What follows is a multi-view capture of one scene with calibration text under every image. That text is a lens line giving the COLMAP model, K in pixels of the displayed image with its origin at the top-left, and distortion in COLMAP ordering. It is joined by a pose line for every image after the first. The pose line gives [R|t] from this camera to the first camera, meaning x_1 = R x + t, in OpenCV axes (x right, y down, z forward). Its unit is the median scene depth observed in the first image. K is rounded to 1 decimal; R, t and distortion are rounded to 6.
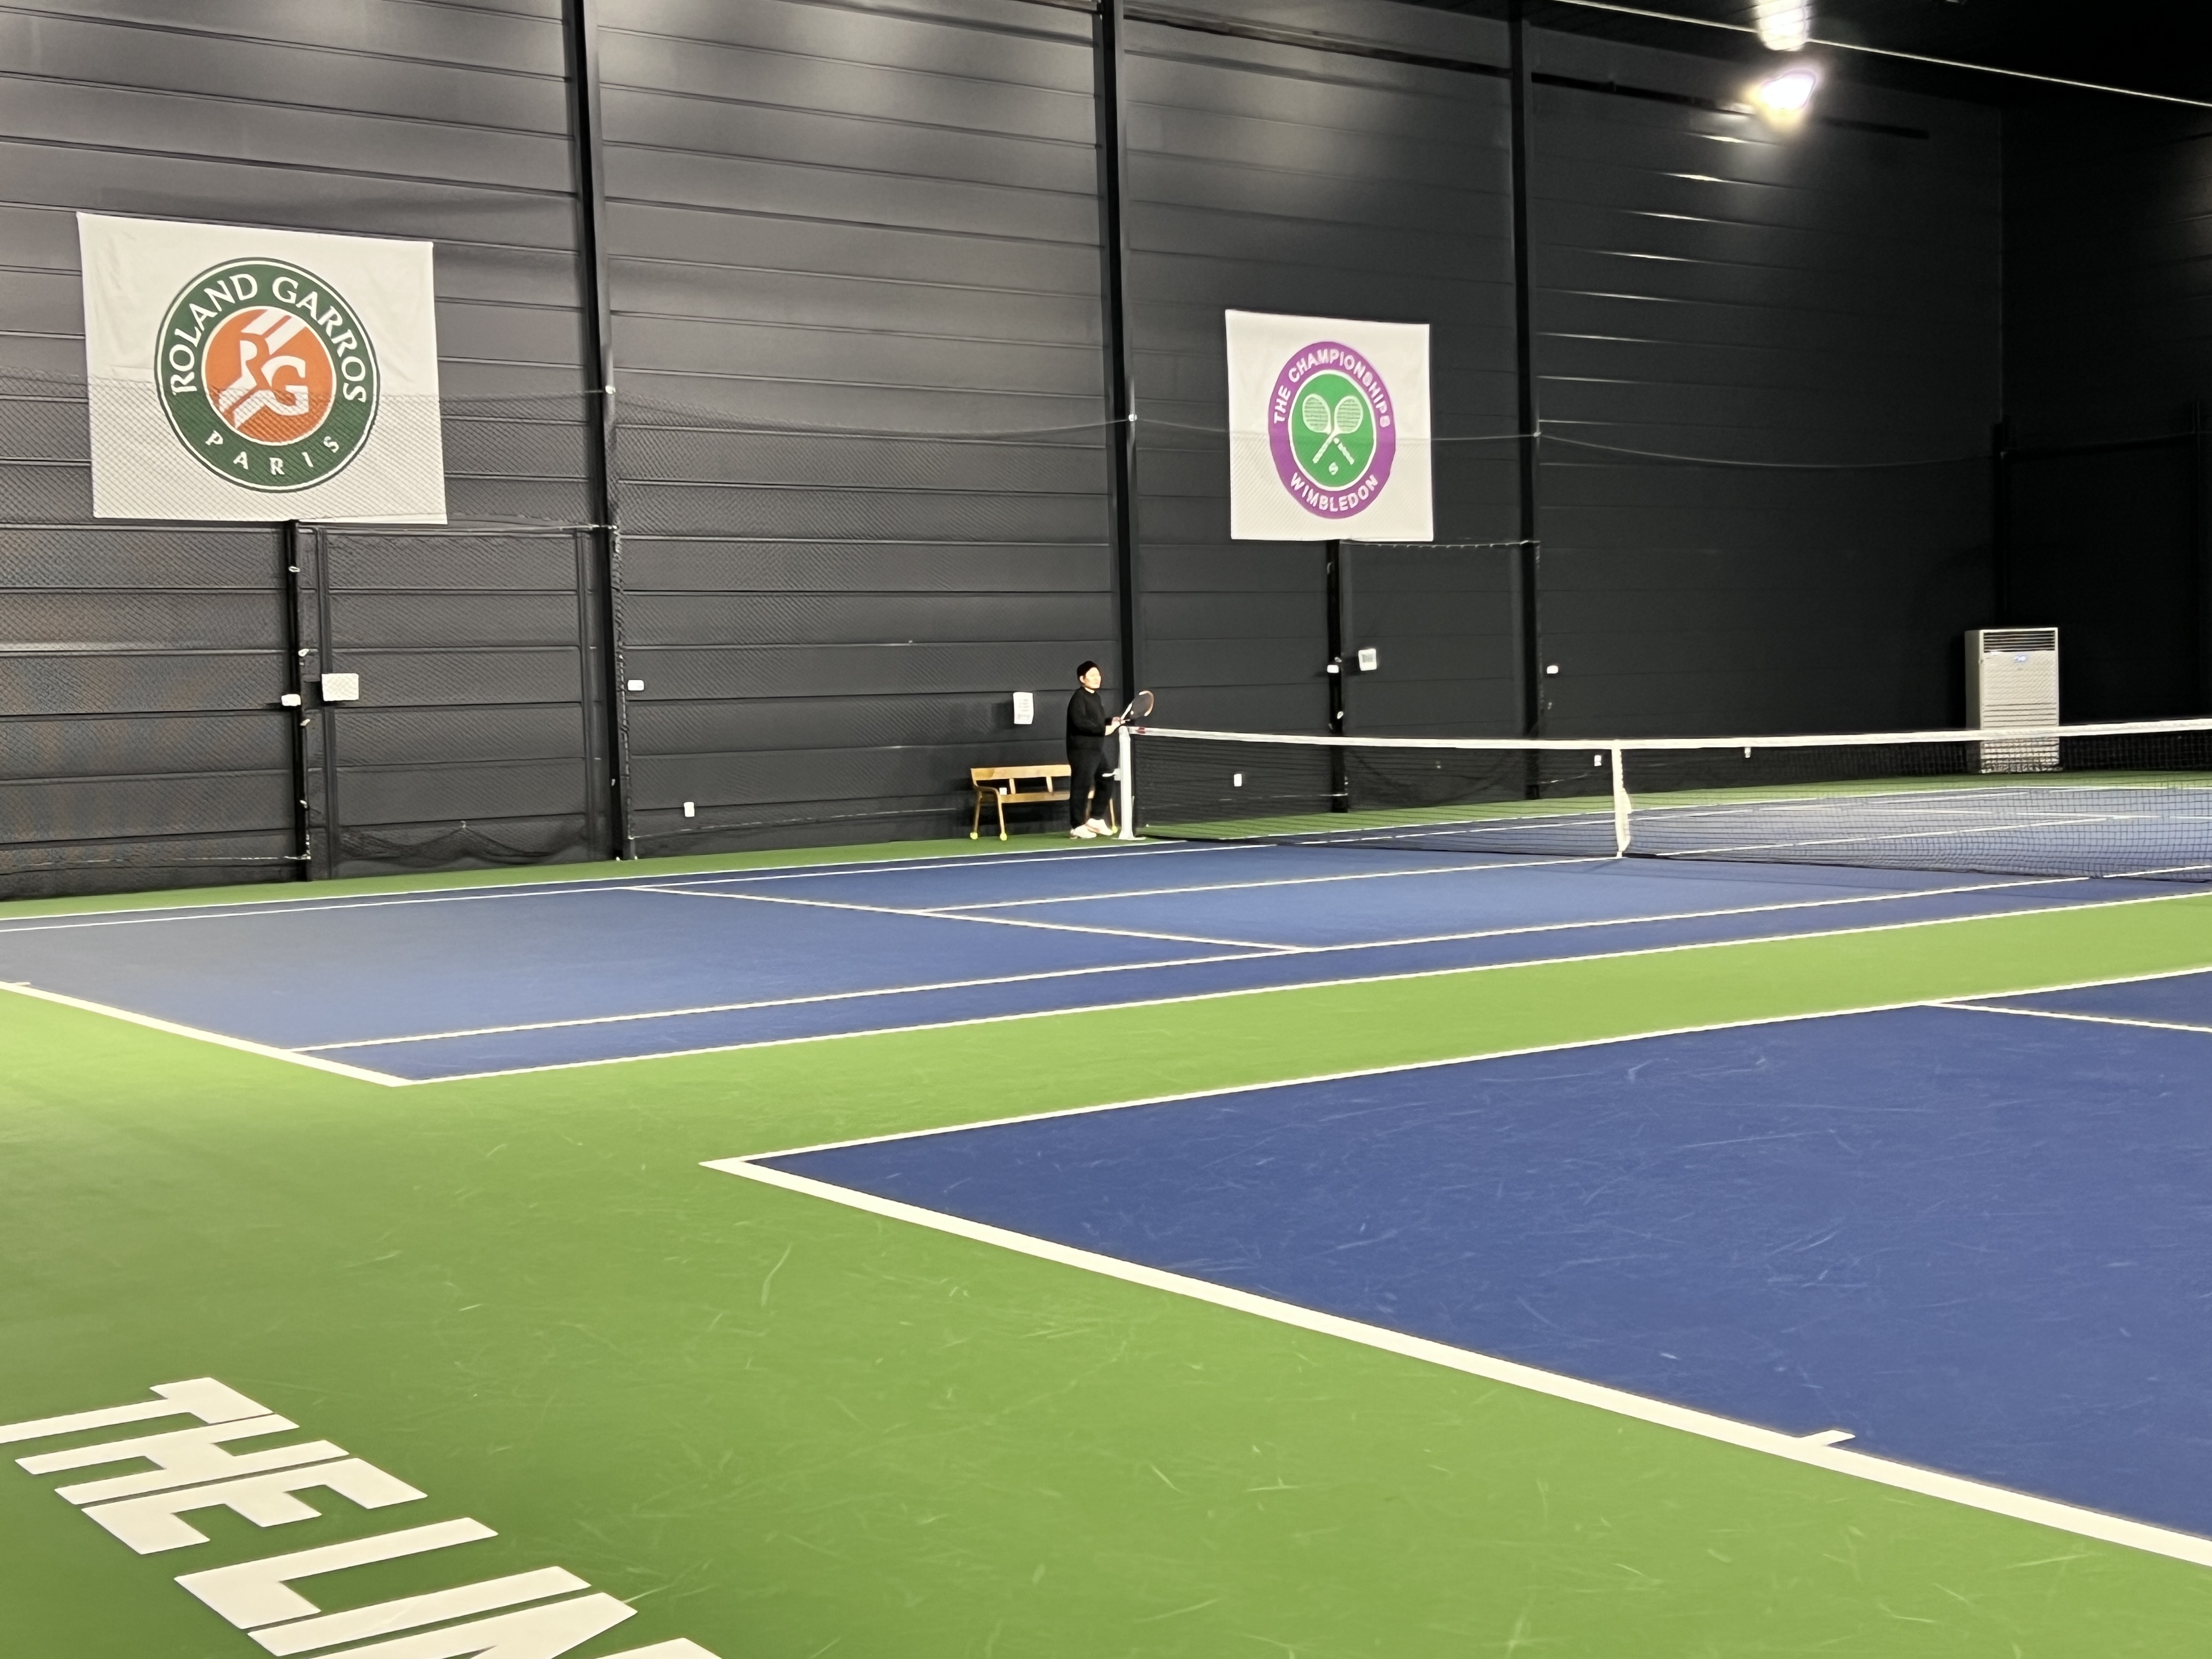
lens RADIAL K [[2848.5, 0, 1073.4], [0, 2848.5, 860.8], [0, 0, 1]] dist [0.087554, 0.000000]
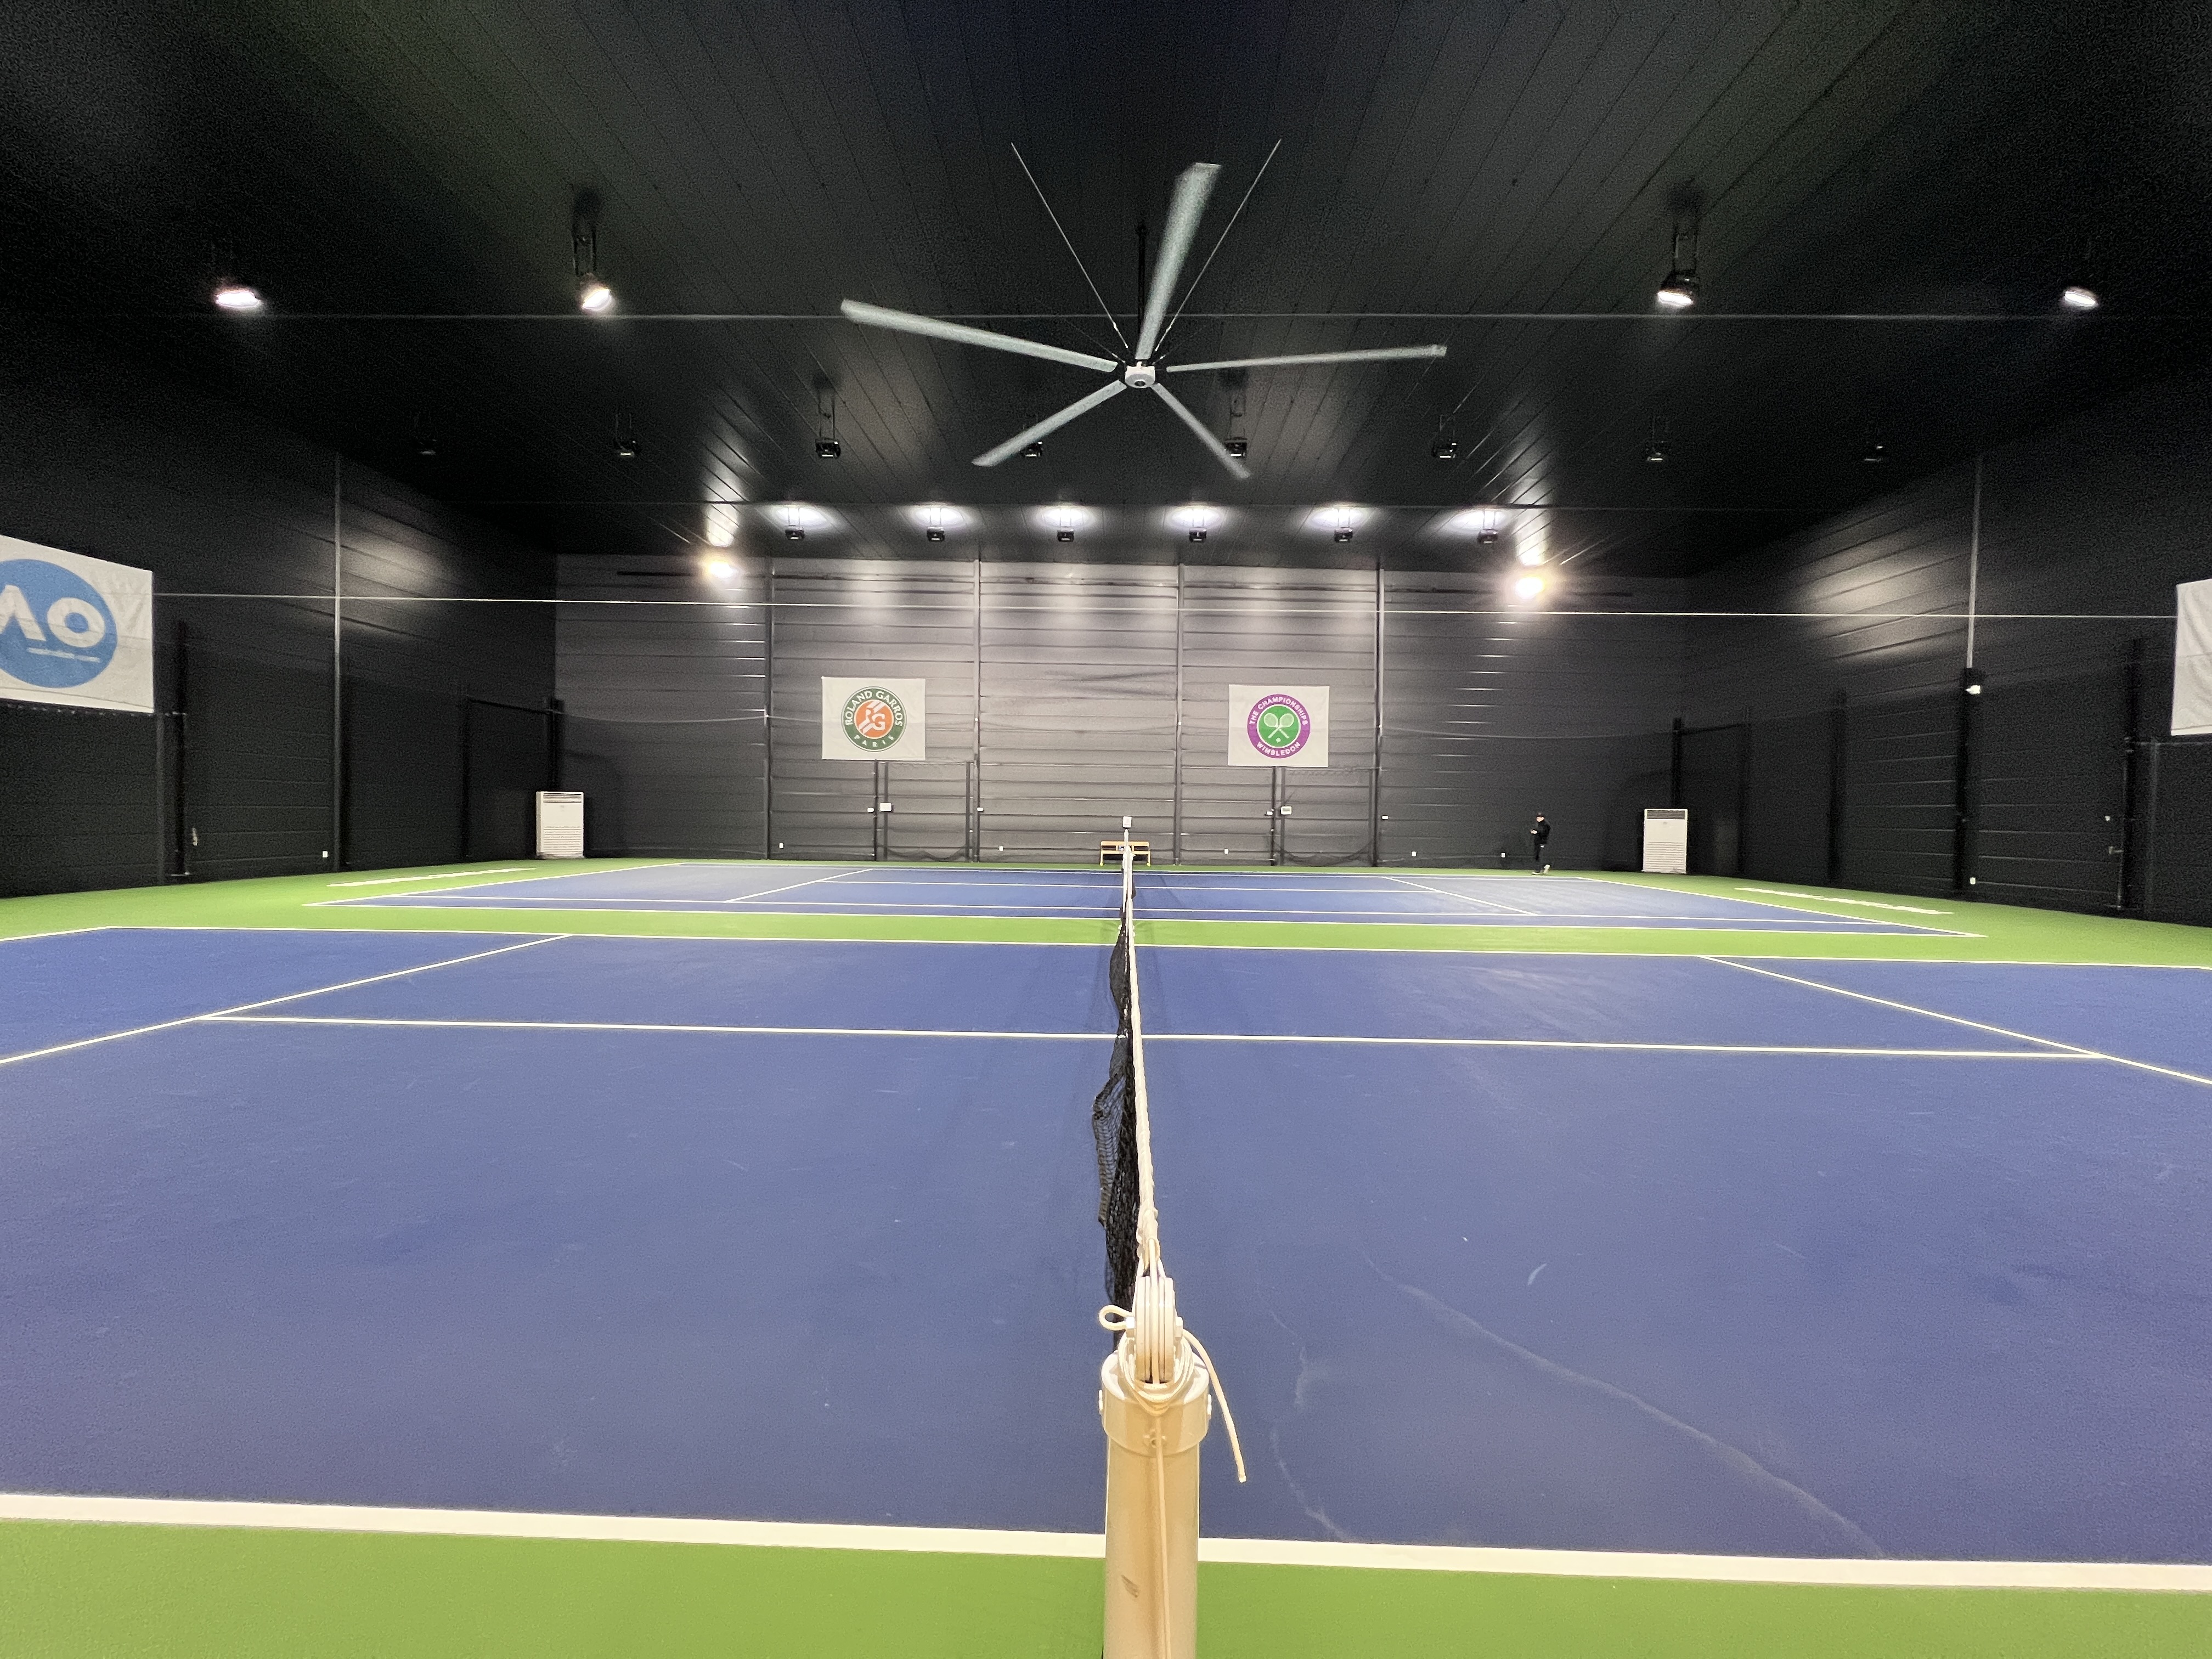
lens RADIAL K [[885.6, 0, 1097.2], [0, 885.6, 838.4], [0, 0, 1]] dist [-0.000806, 0.001273]
pose [[0.800557, 0.056617, -0.596575, 0.591478], [-0.071658, 0.997428, -0.001500, -0.038649], [0.594956, 0.043950, 0.802556, 0.285011]]
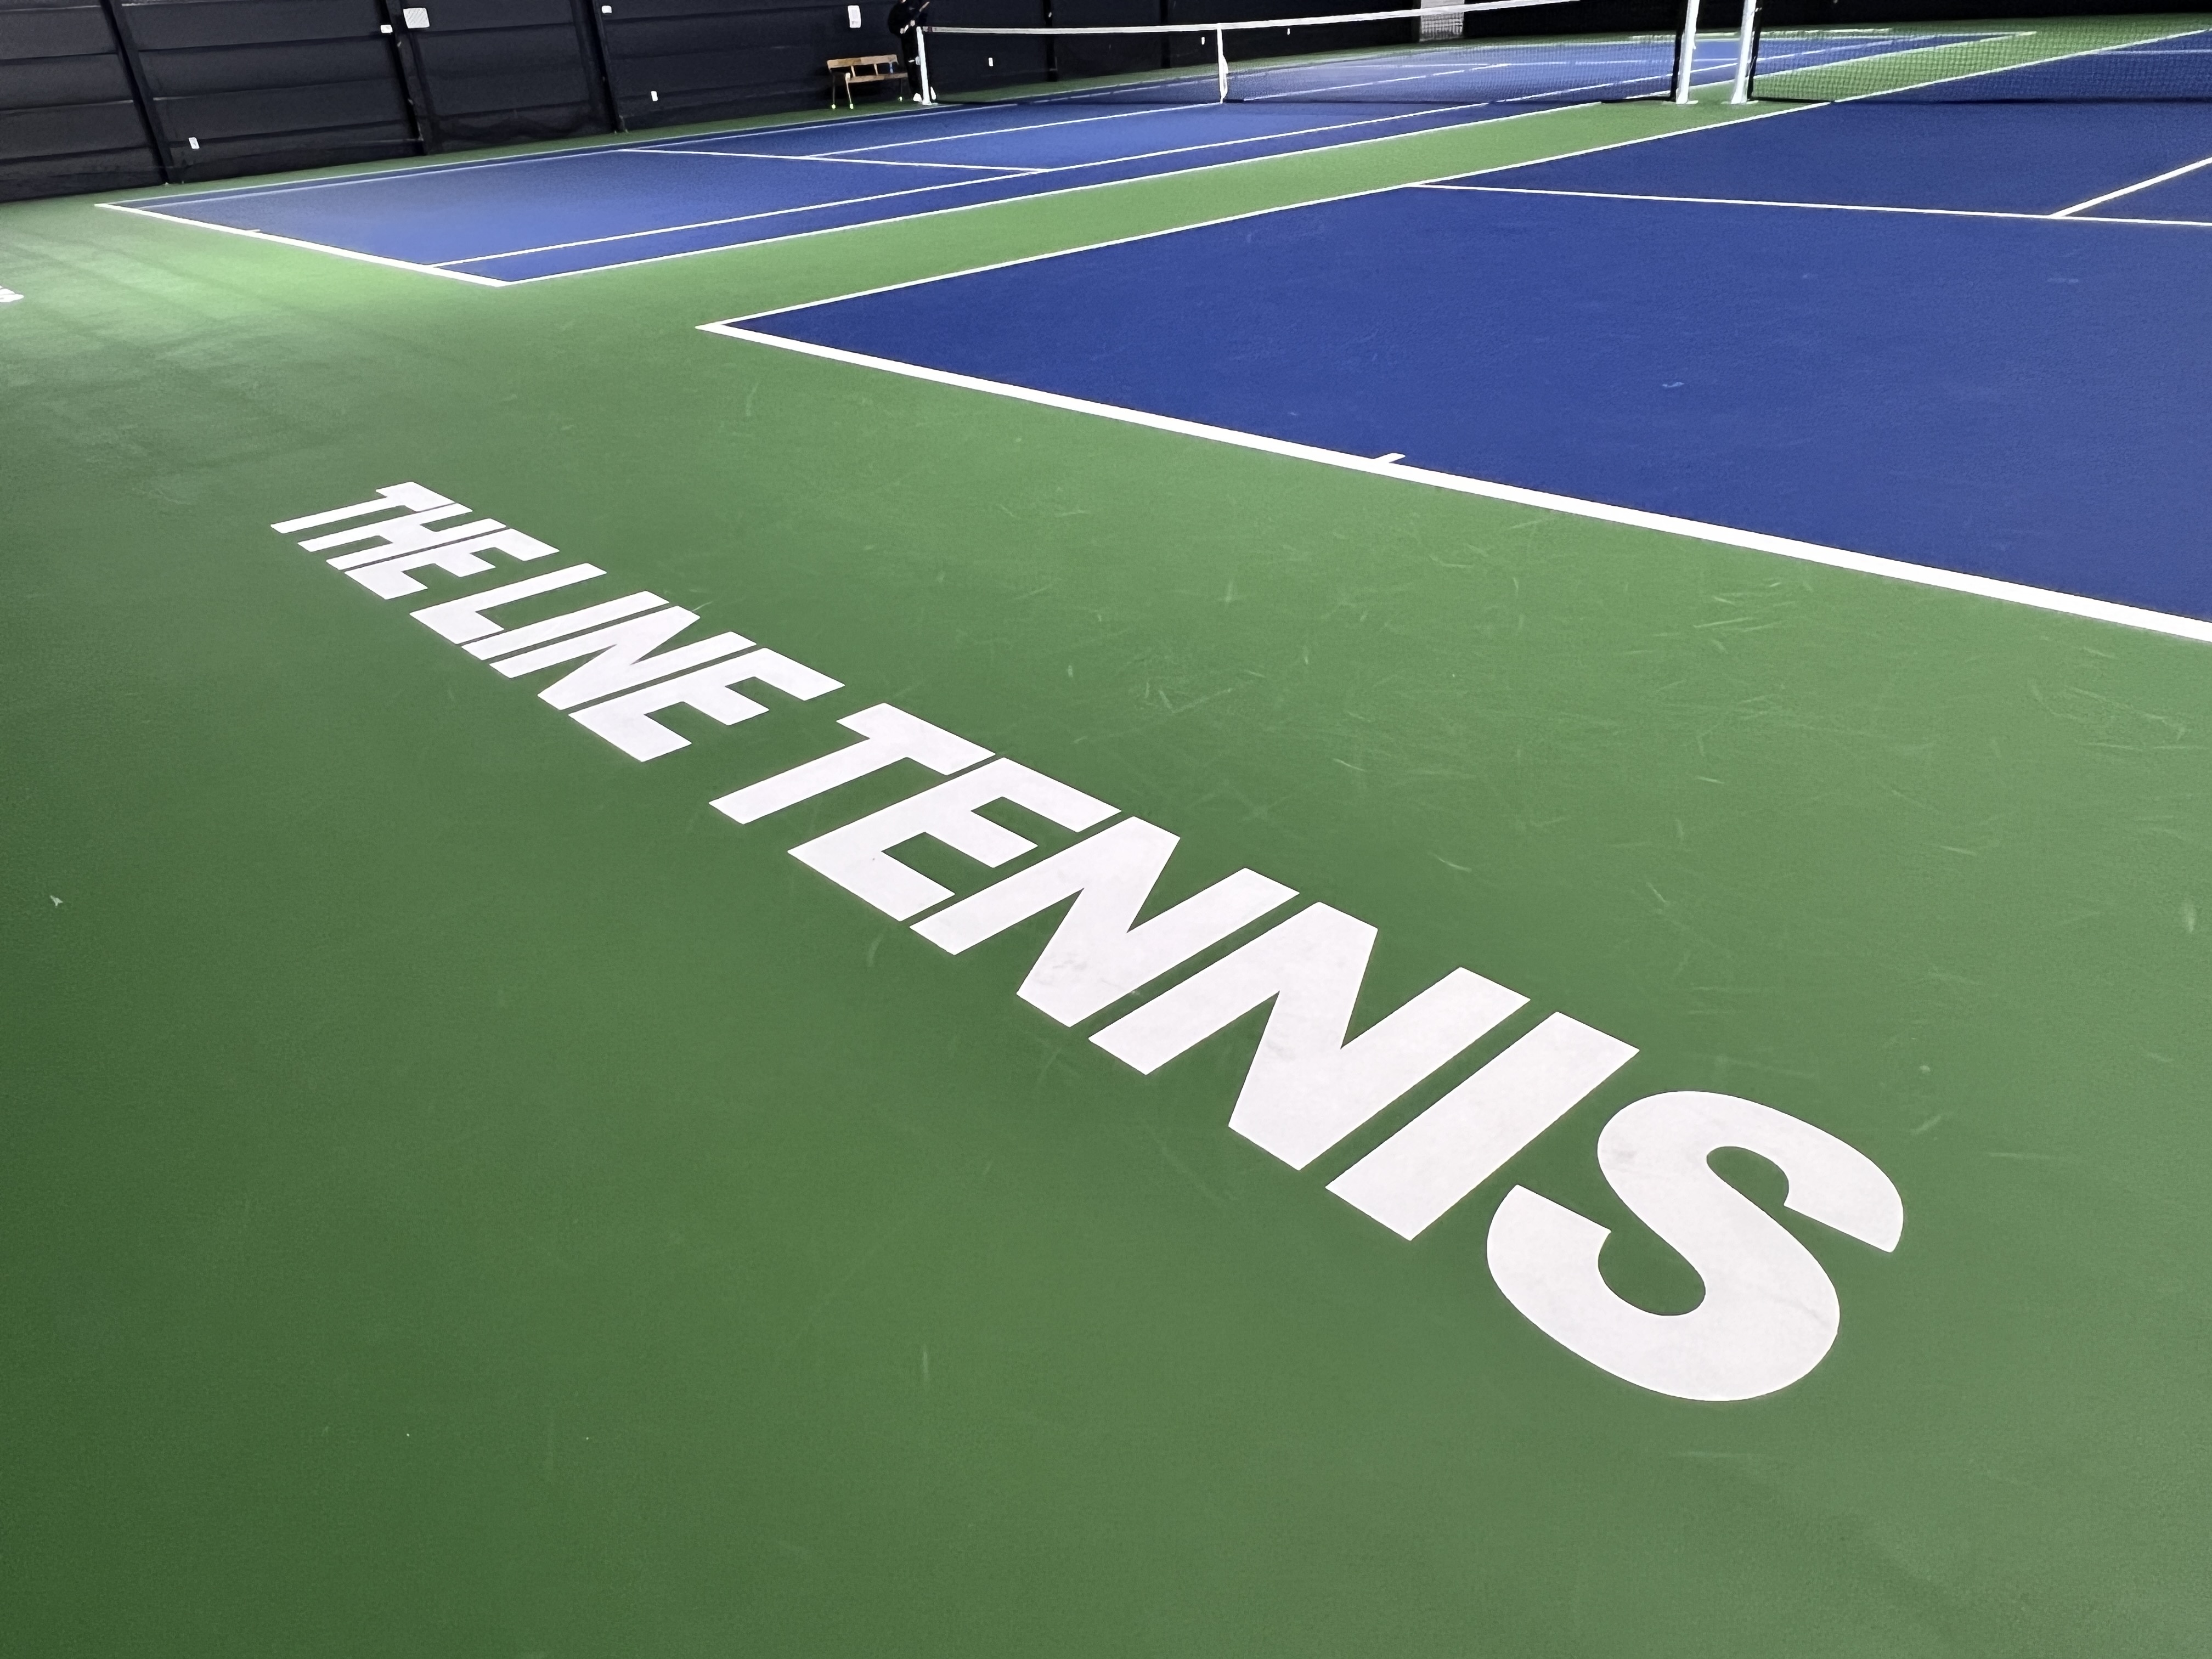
lens RADIAL K [[1492.6, 0, 1099.3], [0, 1492.6, 853.1], [0, 0, 1]] dist [0.002874, -0.006555]
pose [[0.991440, -0.091133, 0.093497, -0.003030], [0.040594, 0.895769, 0.442662, 0.002255], [-0.124093, -0.435077, 0.891801, 0.026377]]
